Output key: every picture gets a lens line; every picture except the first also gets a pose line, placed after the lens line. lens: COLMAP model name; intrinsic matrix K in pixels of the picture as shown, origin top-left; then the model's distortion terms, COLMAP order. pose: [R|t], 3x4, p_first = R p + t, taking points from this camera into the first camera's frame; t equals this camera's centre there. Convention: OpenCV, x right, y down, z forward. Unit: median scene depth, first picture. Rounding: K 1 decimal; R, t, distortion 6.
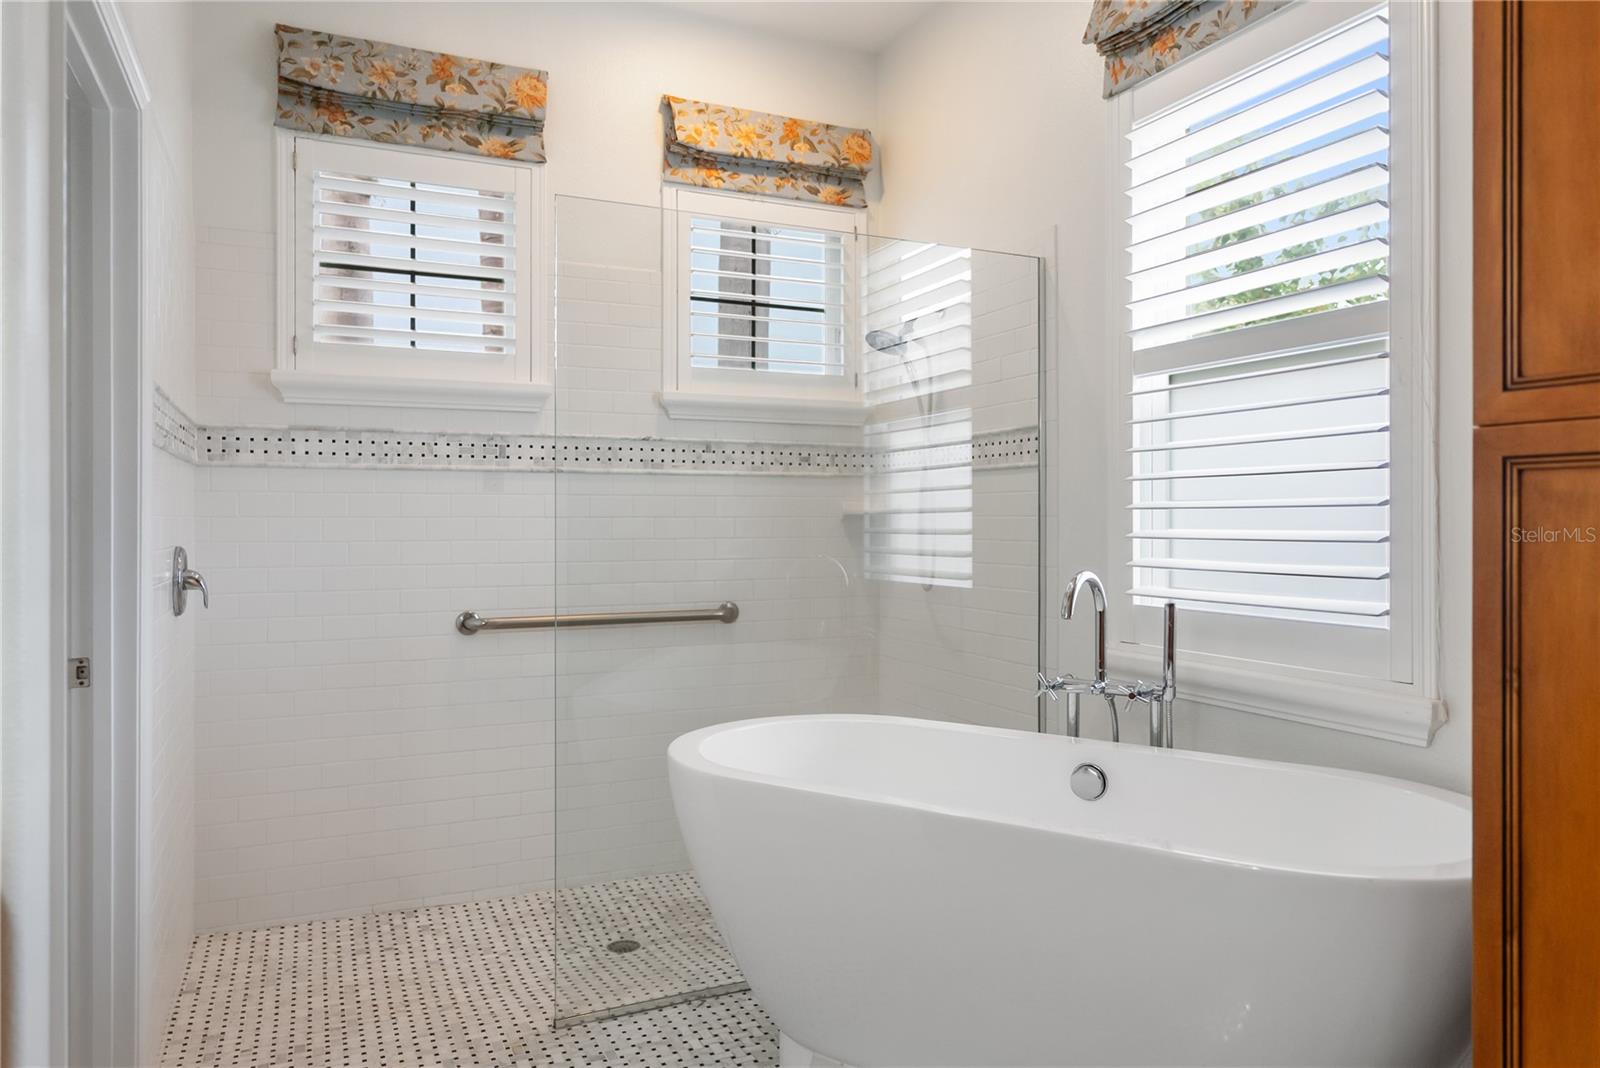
lens RADIAL K [[1094.5, 0, 808.3], [0, 1094.5, 517.8], [0, 0, 1]] dist [0.003399, 0.002214]
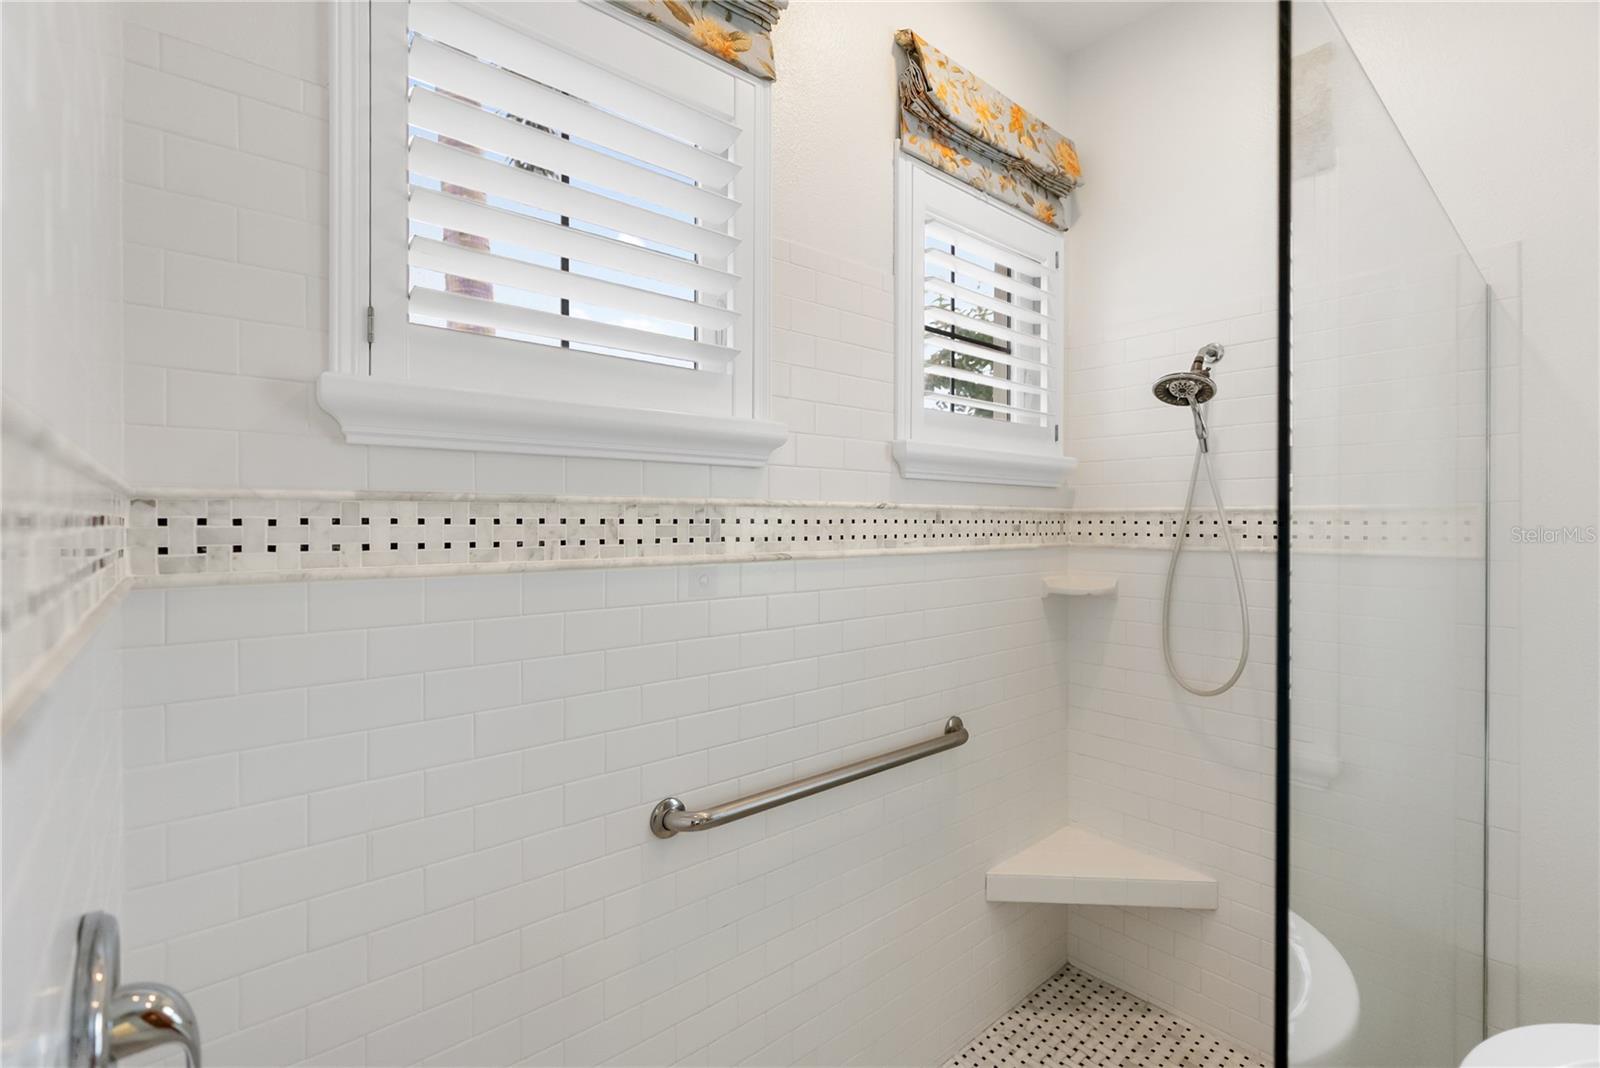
lens RADIAL K [[730.8, 0, 807.1], [0, 730.8, 521.2], [0, 0, 1]] dist [0.000548, 0.000289]
pose [[0.960162, 0.002593, 0.279430, -0.341372], [-0.003398, 0.999991, 0.002398, -0.066328], [-0.279422, -0.003252, 0.960163, 0.581071]]
